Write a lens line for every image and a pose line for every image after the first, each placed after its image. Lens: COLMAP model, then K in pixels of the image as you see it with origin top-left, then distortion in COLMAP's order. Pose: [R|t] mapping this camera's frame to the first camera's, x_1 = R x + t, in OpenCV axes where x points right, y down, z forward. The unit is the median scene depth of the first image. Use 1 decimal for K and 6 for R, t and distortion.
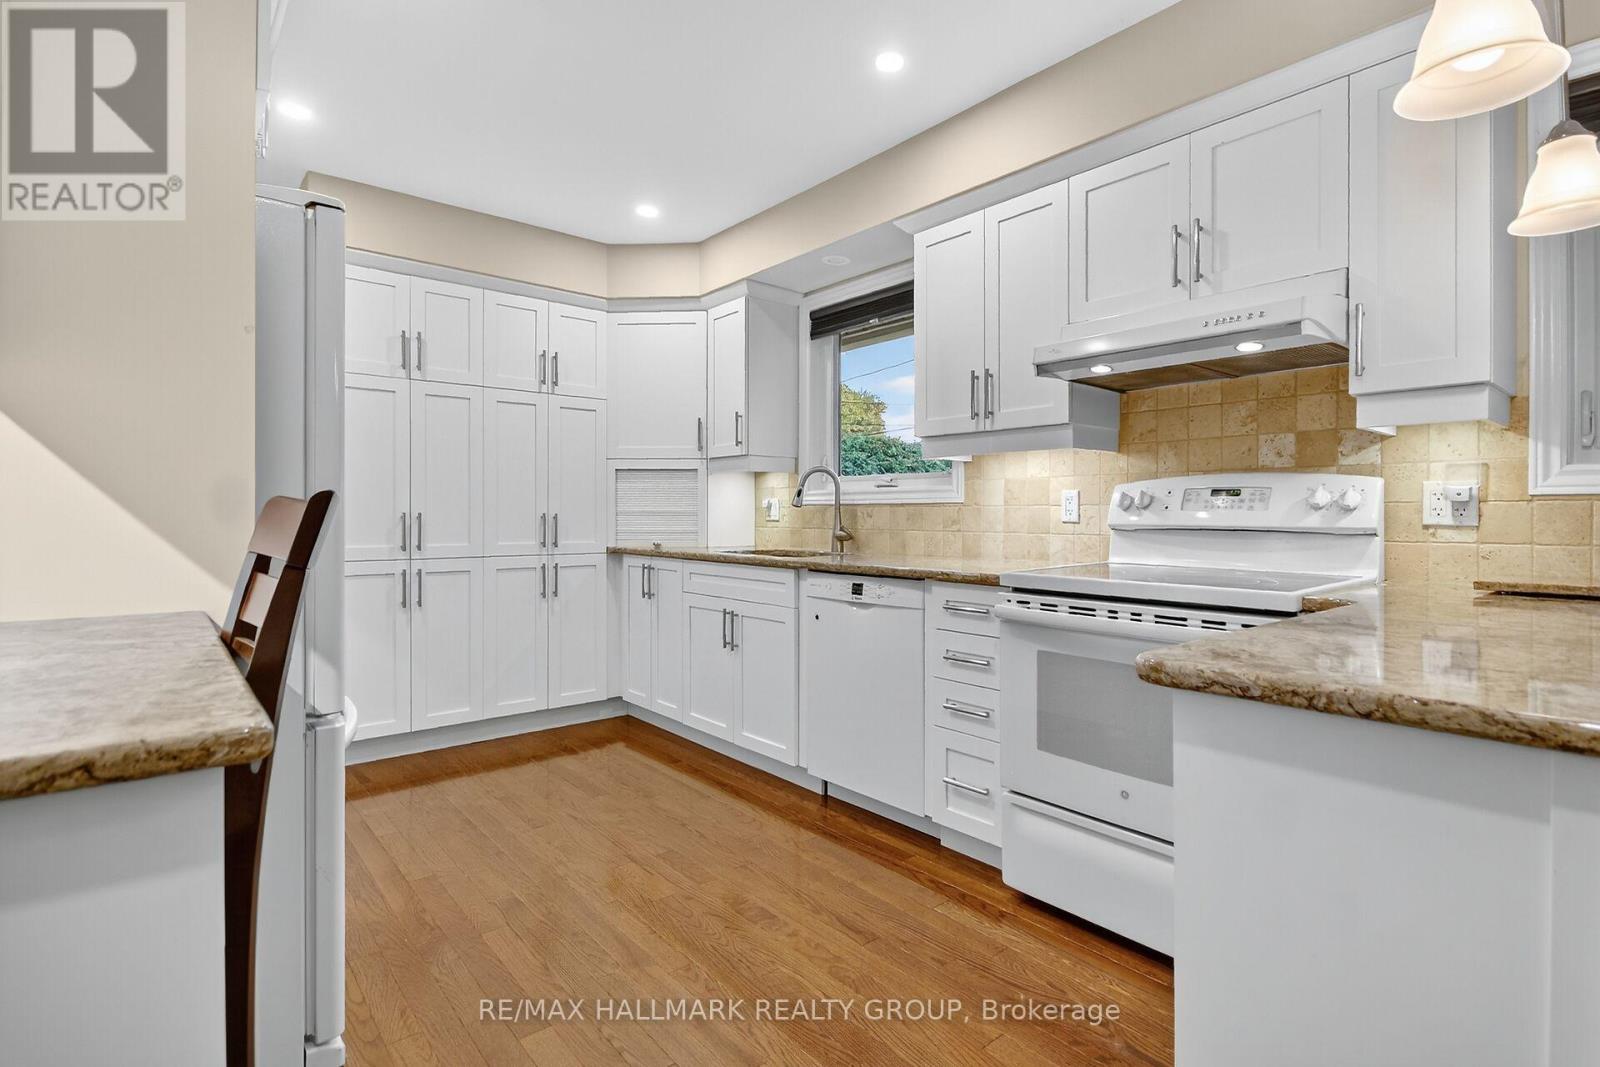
lens RADIAL K [[751.1, 0, 824.3], [0, 751.1, 516.3], [0, 0, 1]] dist [-0.004098, -0.002068]
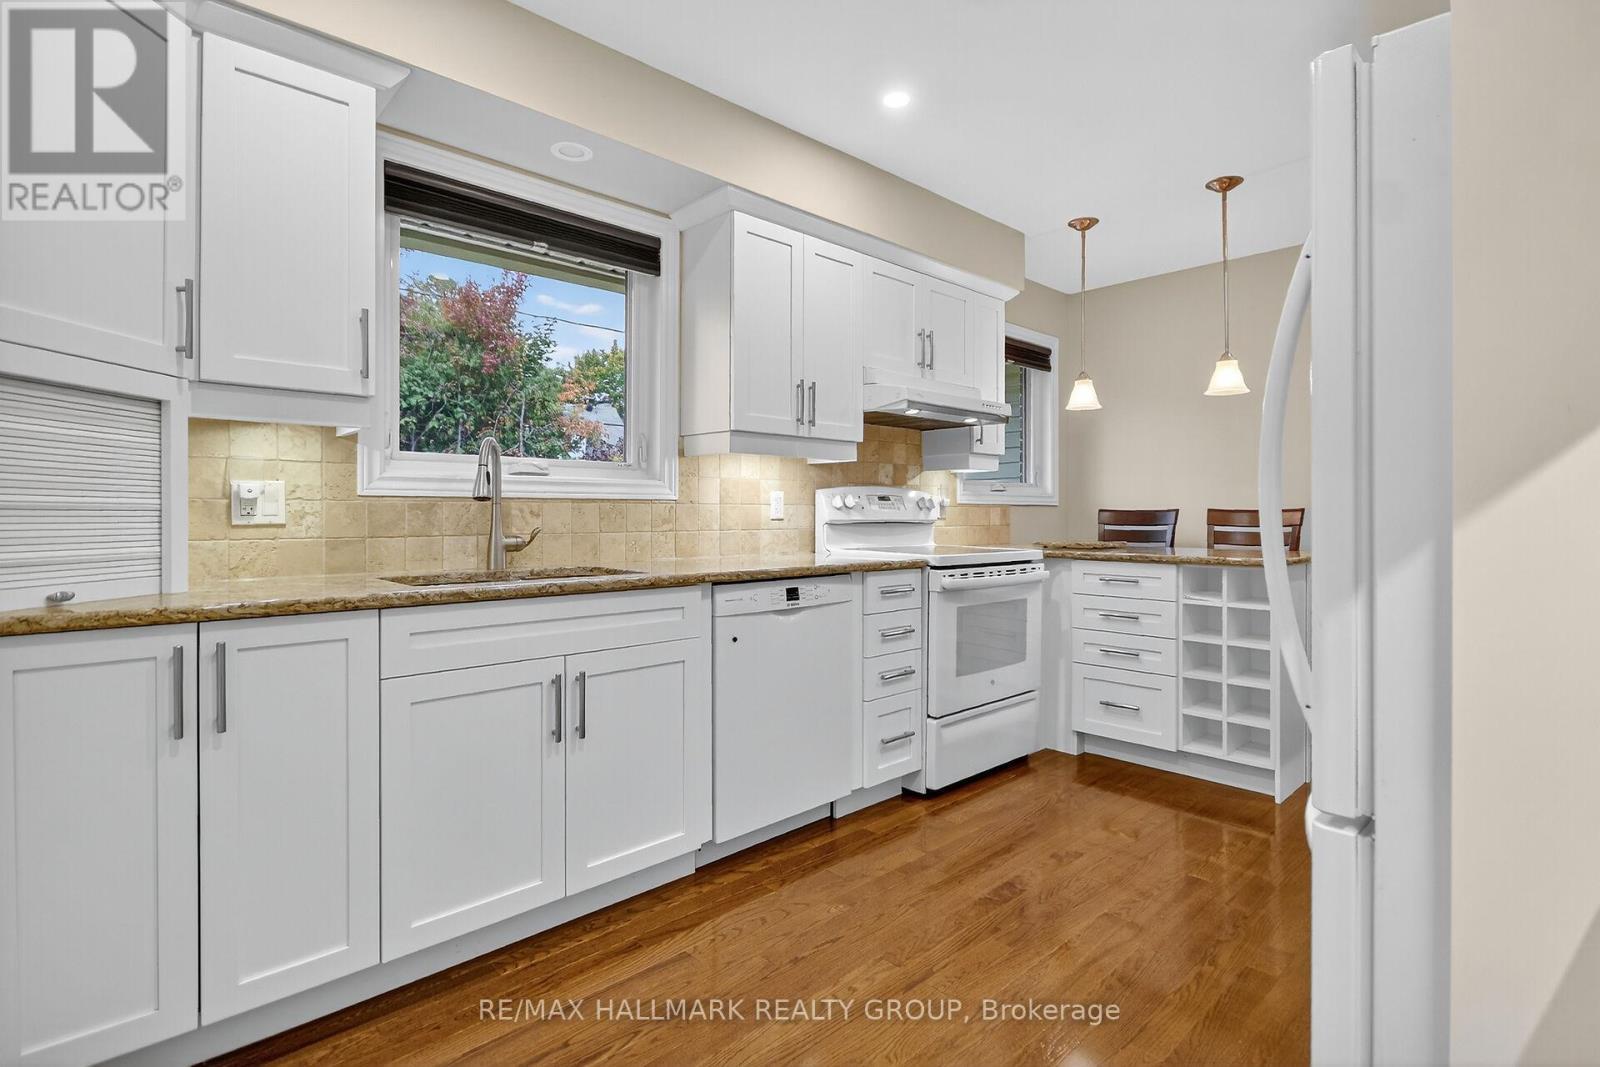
lens RADIAL K [[751.1, 0, 826.7], [0, 751.1, 513.4], [0, 0, 1]] dist [-0.004098, -0.002068]
pose [[-0.021922, -0.001380, 0.999759, -0.872365], [0.002228, 0.999996, 0.001429, -0.002653], [-0.999757, 0.002258, -0.021919, 0.977024]]
